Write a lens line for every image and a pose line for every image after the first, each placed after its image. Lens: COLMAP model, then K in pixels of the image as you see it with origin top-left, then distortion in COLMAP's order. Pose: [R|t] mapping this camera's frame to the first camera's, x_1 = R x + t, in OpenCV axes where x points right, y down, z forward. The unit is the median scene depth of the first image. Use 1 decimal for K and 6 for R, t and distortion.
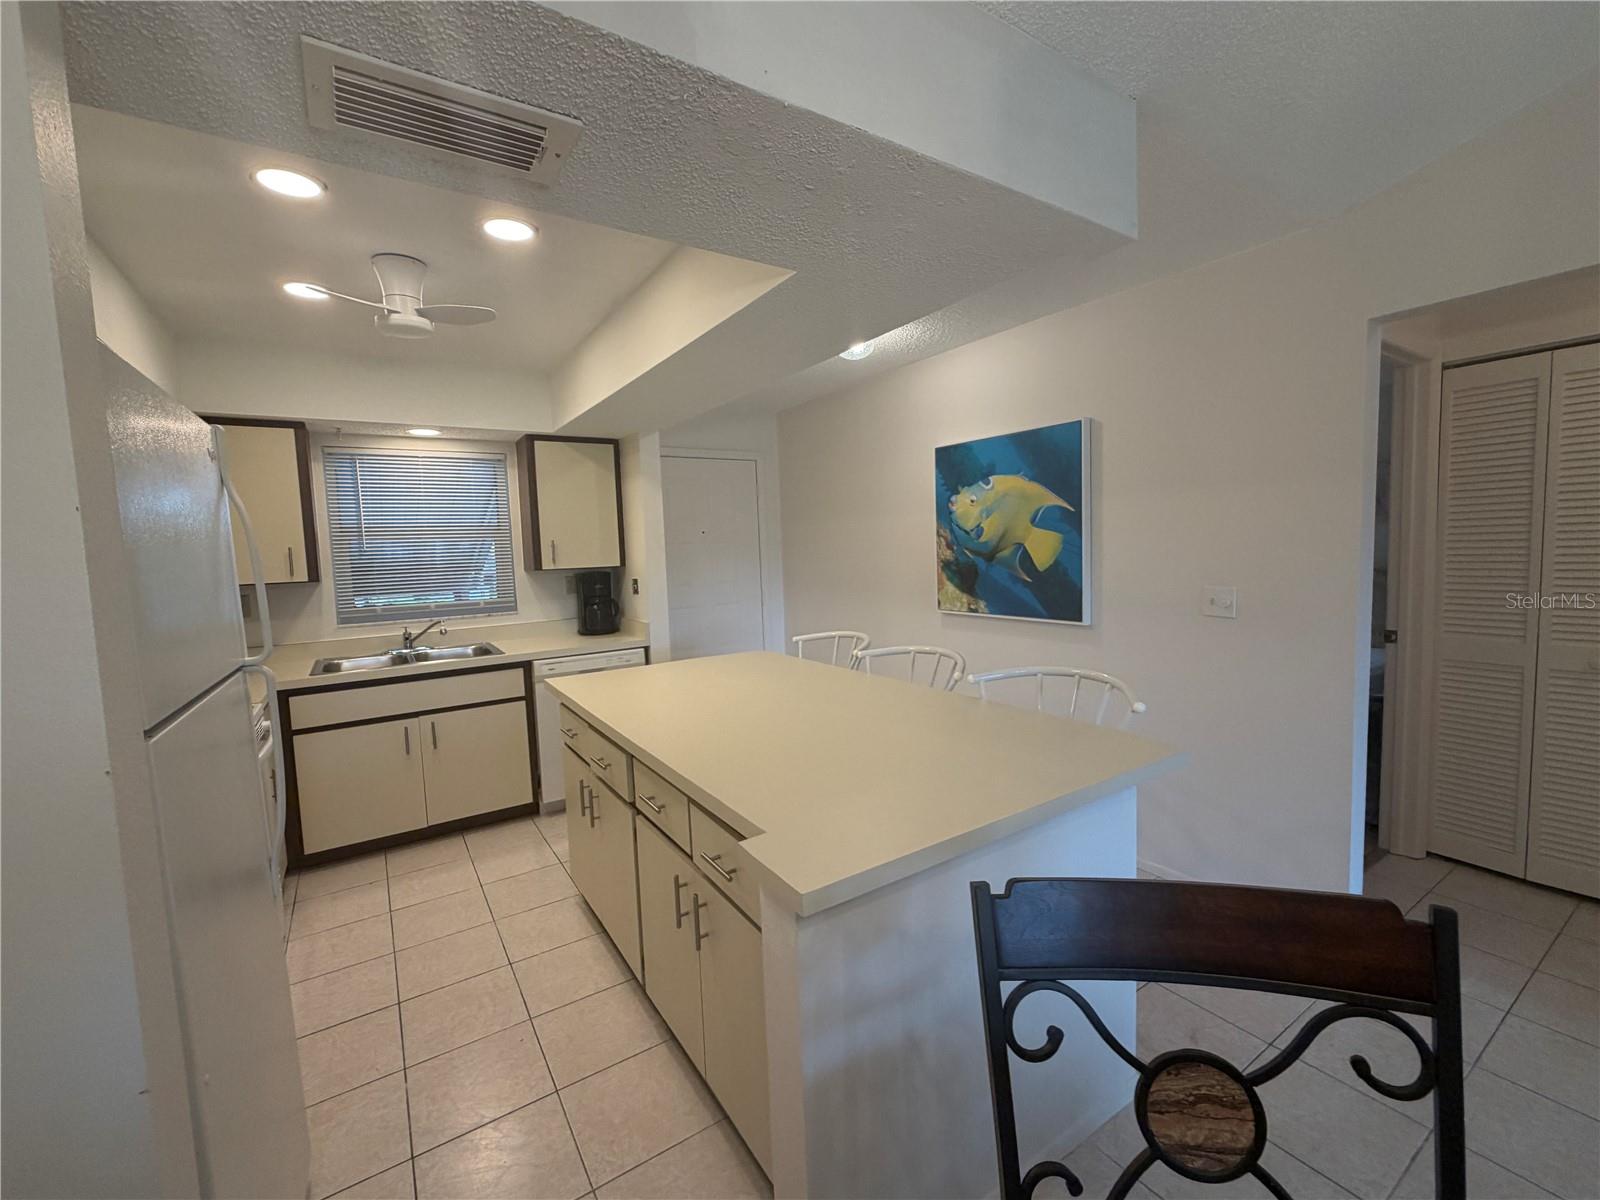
lens RADIAL K [[674.1, 0, 801.3], [0, 674.1, 597.4], [0, 0, 1]] dist [0.000492, 0.000062]
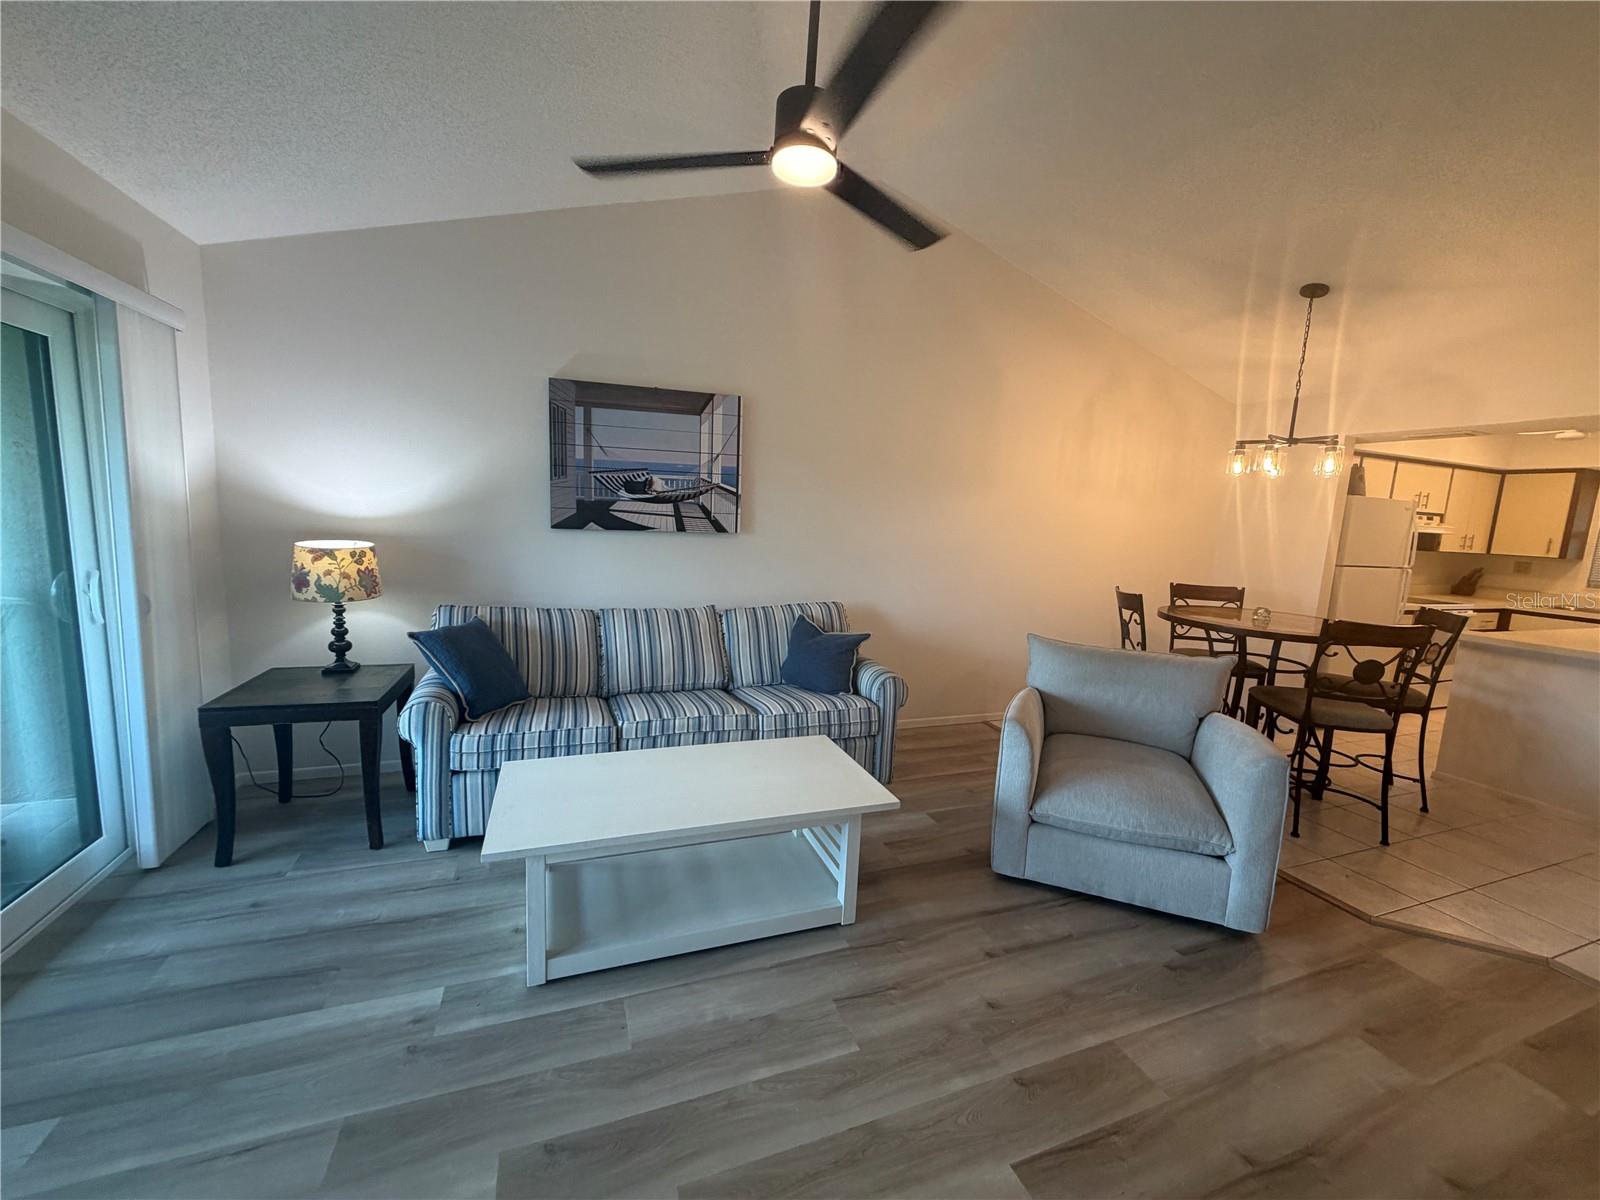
lens RADIAL K [[636.2, 0, 796.7], [0, 636.2, 597.0], [0, 0, 1]] dist [0.000545, -0.000097]
pose [[-0.219334, 0.159034, -0.962601, 1.246577], [-0.119877, 0.974757, 0.188357, 0.001337], [0.968257, 0.156706, -0.194733, -0.563146]]
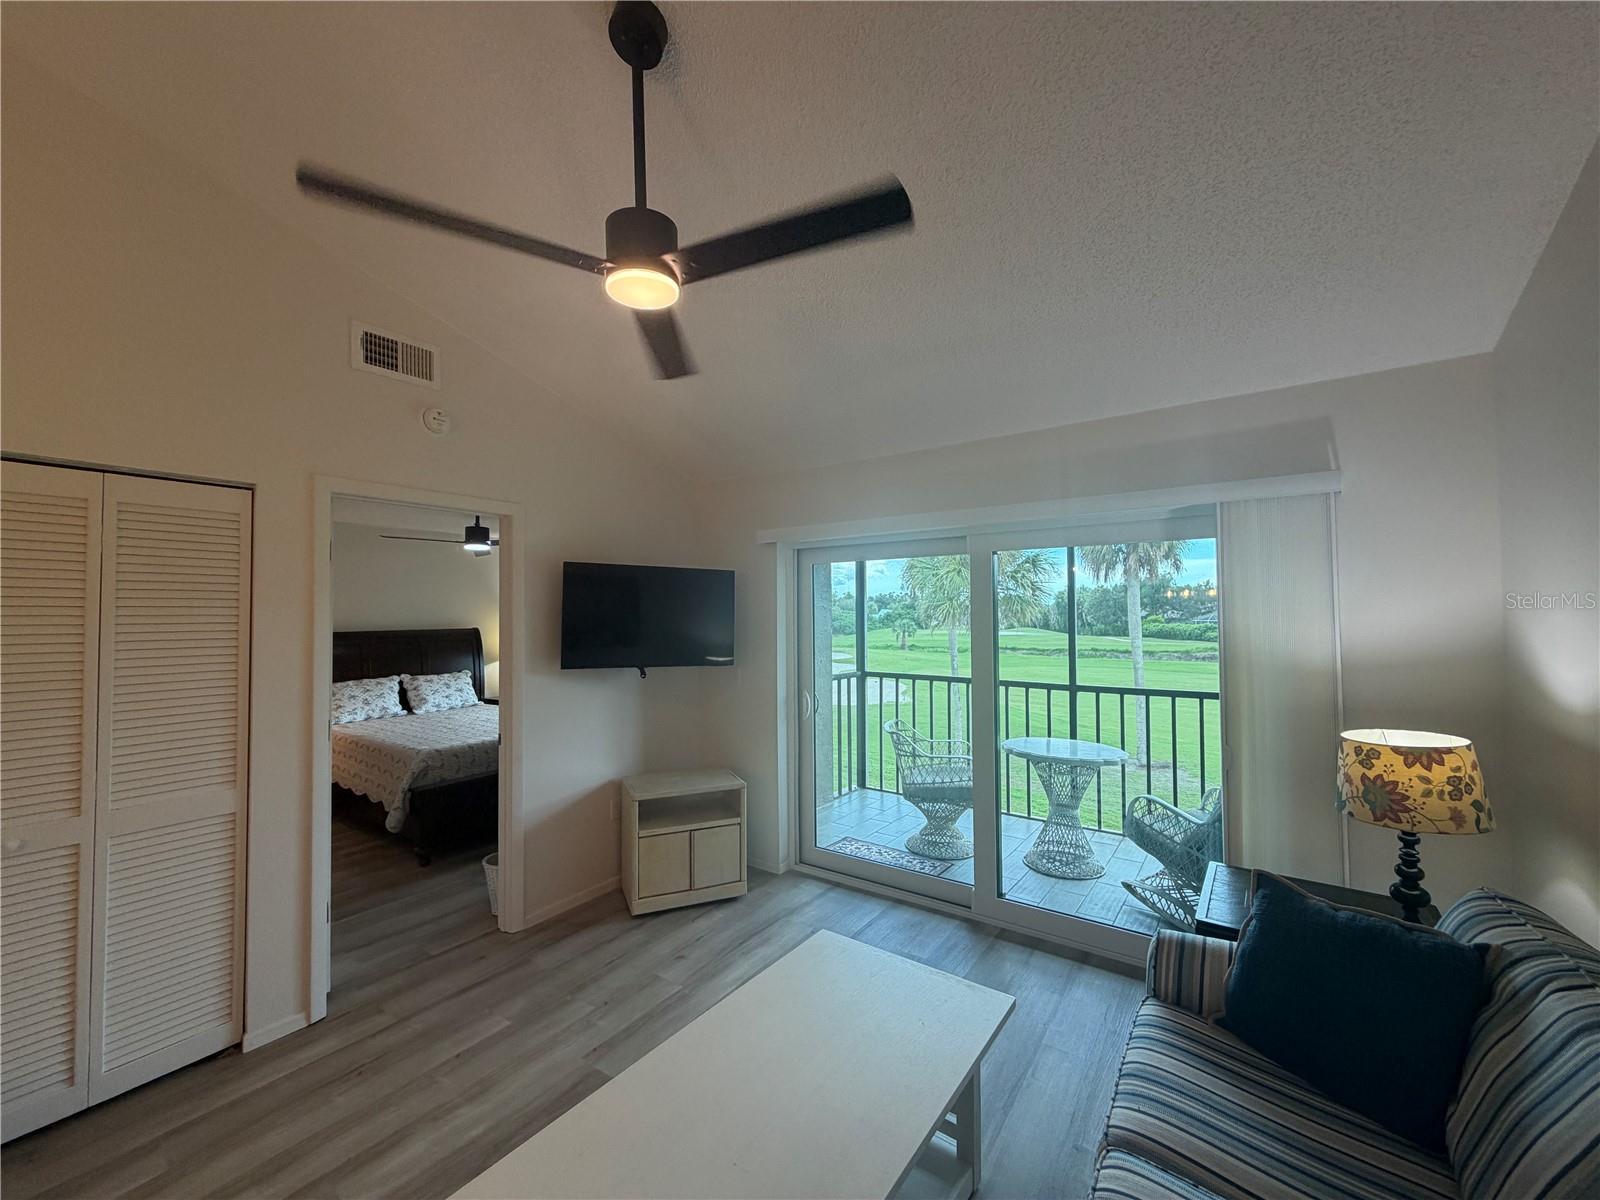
lens RADIAL K [[636.2, 0, 796.7], [0, 636.2, 597.0], [0, 0, 1]] dist [0.000545, -0.000097]
pose [[-0.365582, 0.064459, 0.928544, 0.304530], [0.095389, 0.994941, -0.031512, 0.005842], [-0.925878, 0.077053, -0.369882, -0.623843]]
